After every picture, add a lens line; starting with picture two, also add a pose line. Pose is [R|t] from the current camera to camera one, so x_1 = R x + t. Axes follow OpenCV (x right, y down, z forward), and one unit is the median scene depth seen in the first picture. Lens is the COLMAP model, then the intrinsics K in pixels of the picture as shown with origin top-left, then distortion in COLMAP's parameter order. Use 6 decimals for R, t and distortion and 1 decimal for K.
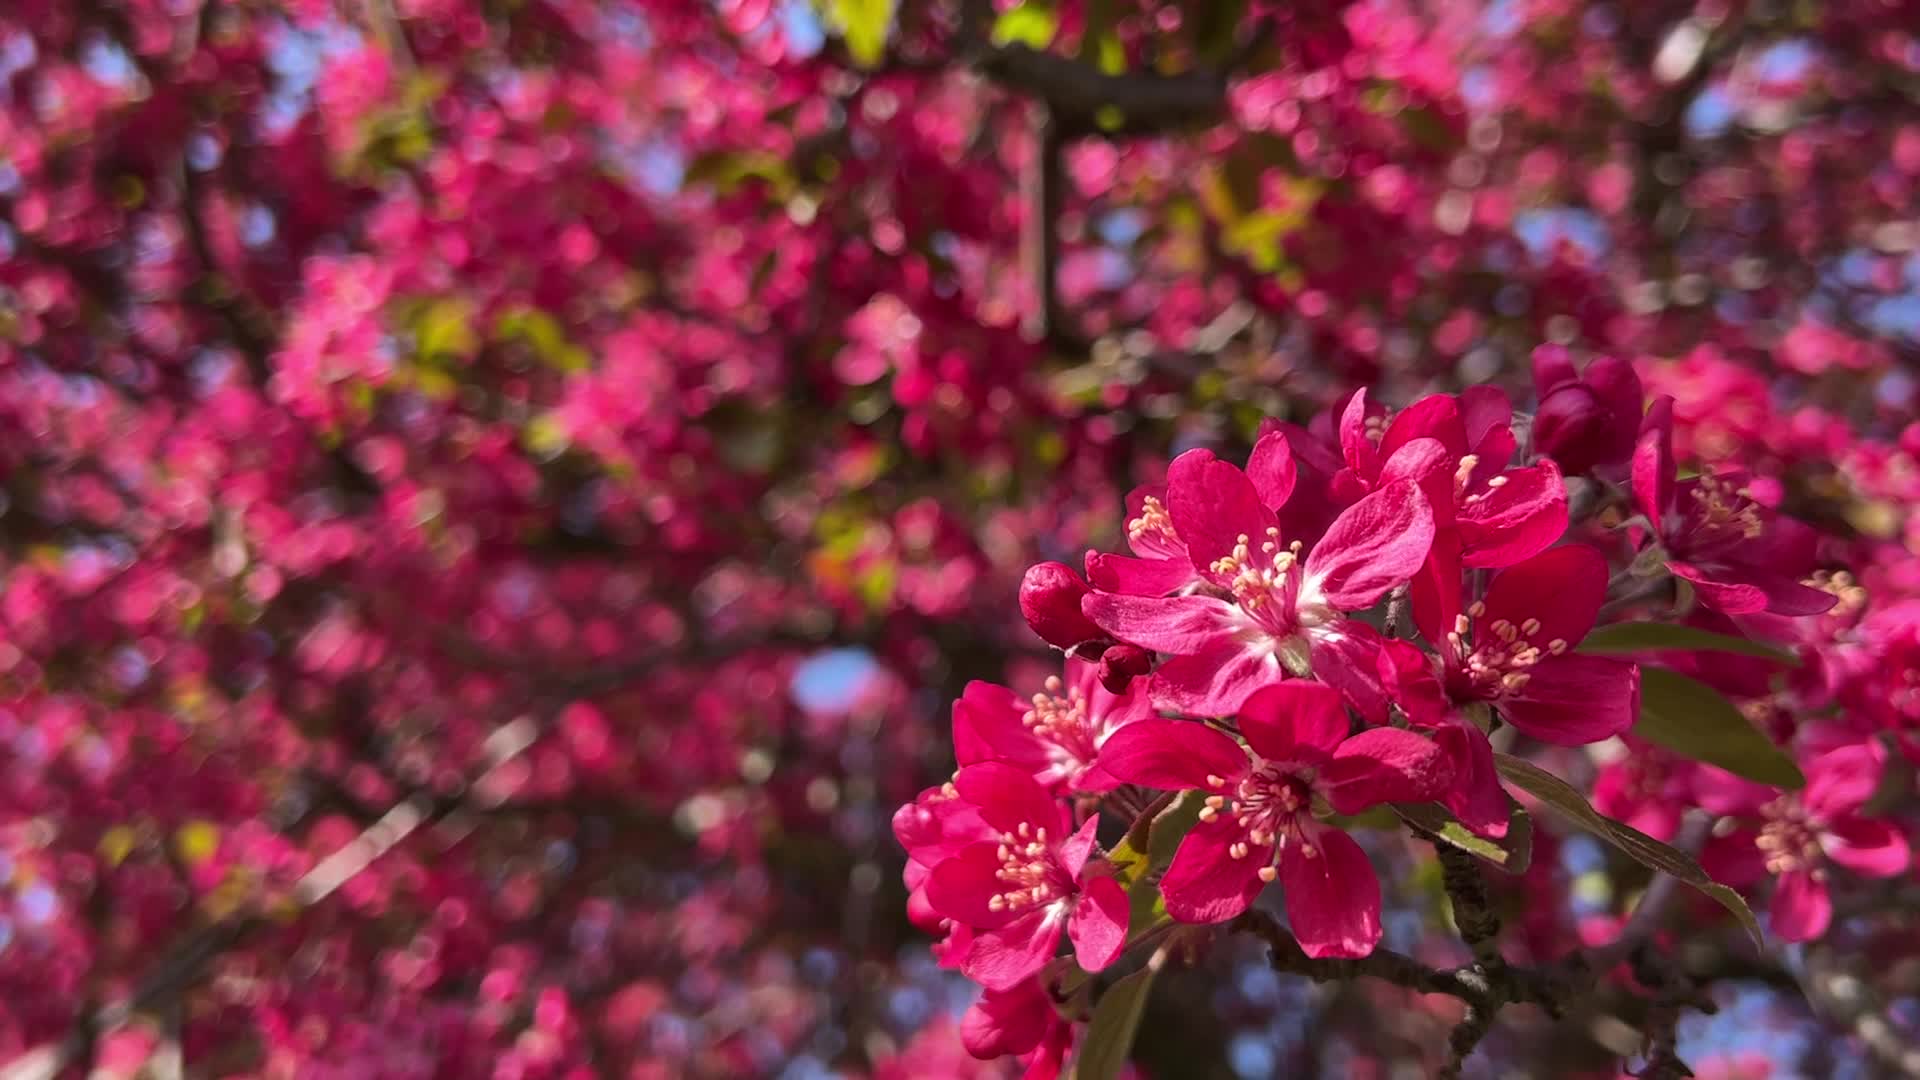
lens RADIAL K [[1628.6, 0, 966.2], [0, 1628.6, 533.3], [0, 0, 1]] dist [0.079404, -0.122560]
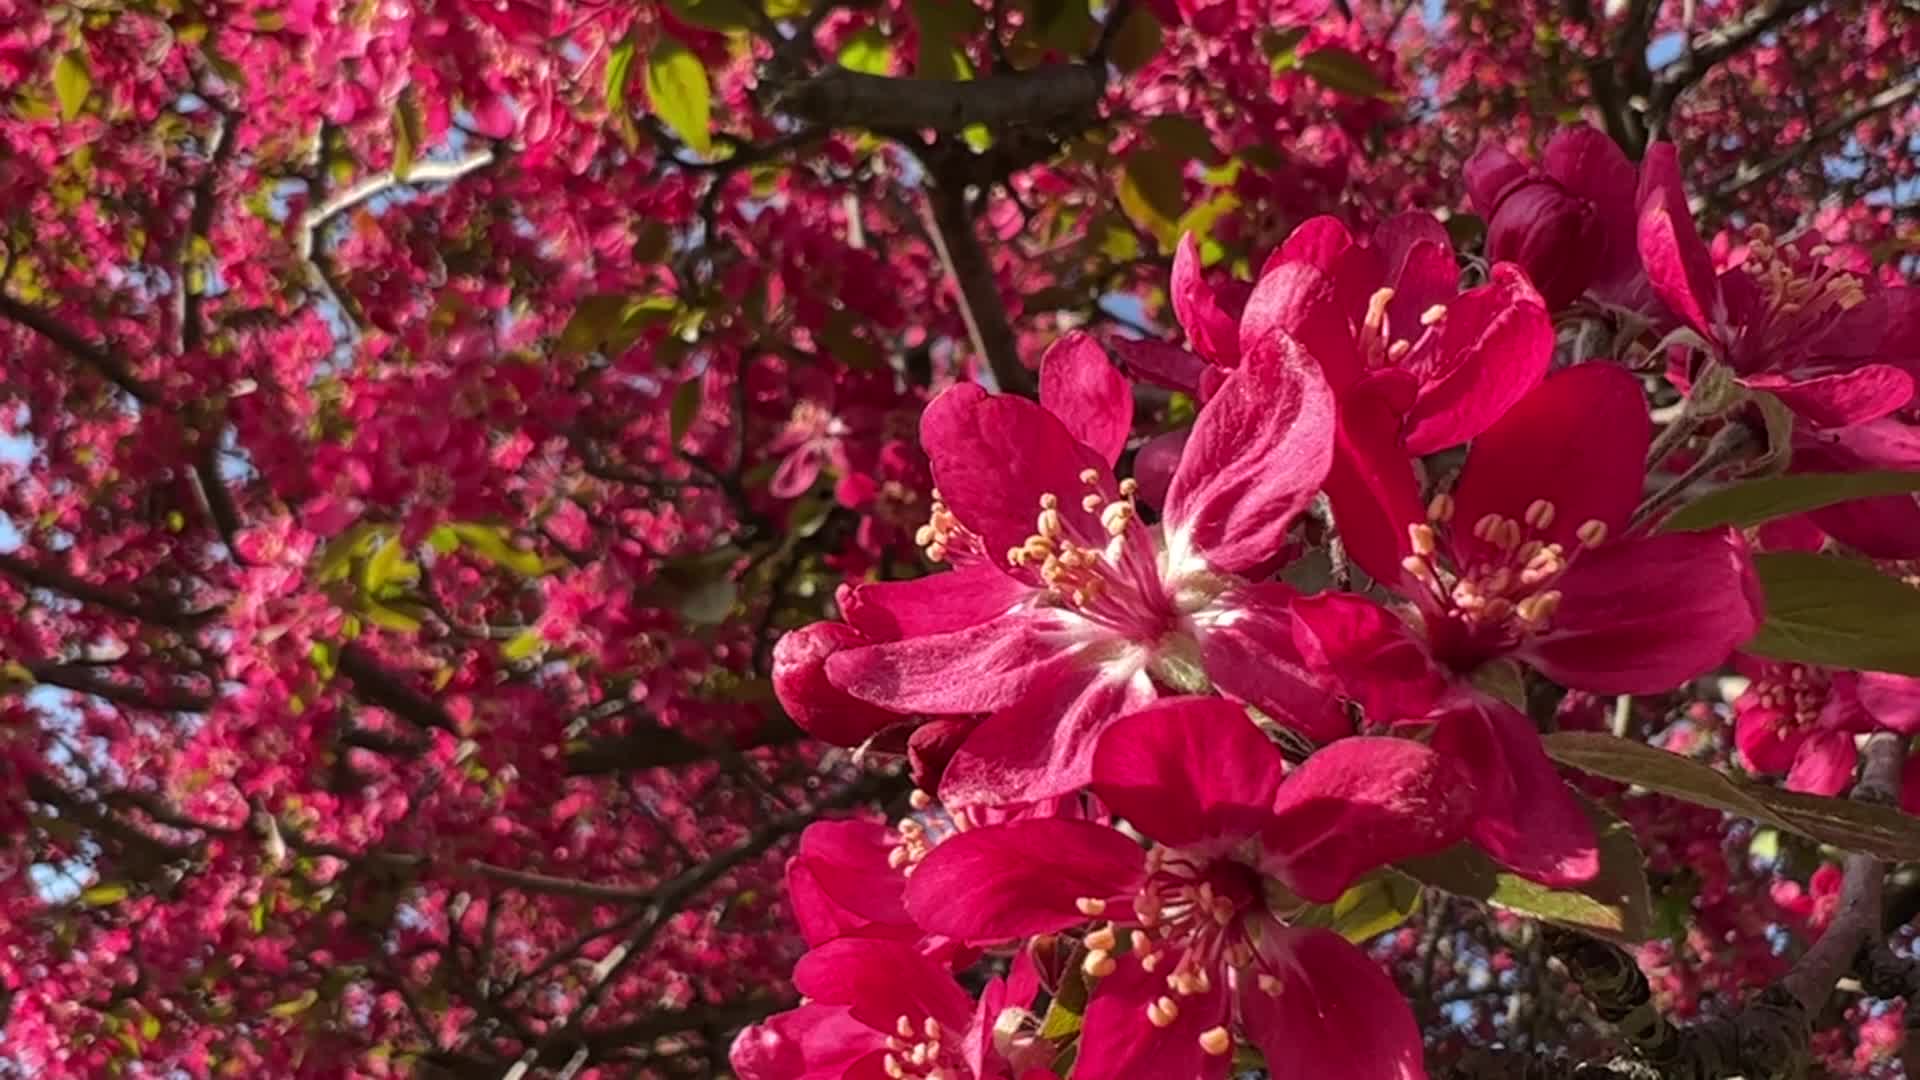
lens RADIAL K [[1628.6, 0, 966.2], [0, 1628.6, 533.3], [0, 0, 1]] dist [0.079404, -0.122560]
pose [[0.965603, -0.258488, -0.028178, 0.155514], [0.255810, 0.963797, -0.075204, 0.053902], [0.046598, 0.065409, 0.996770, 0.392055]]
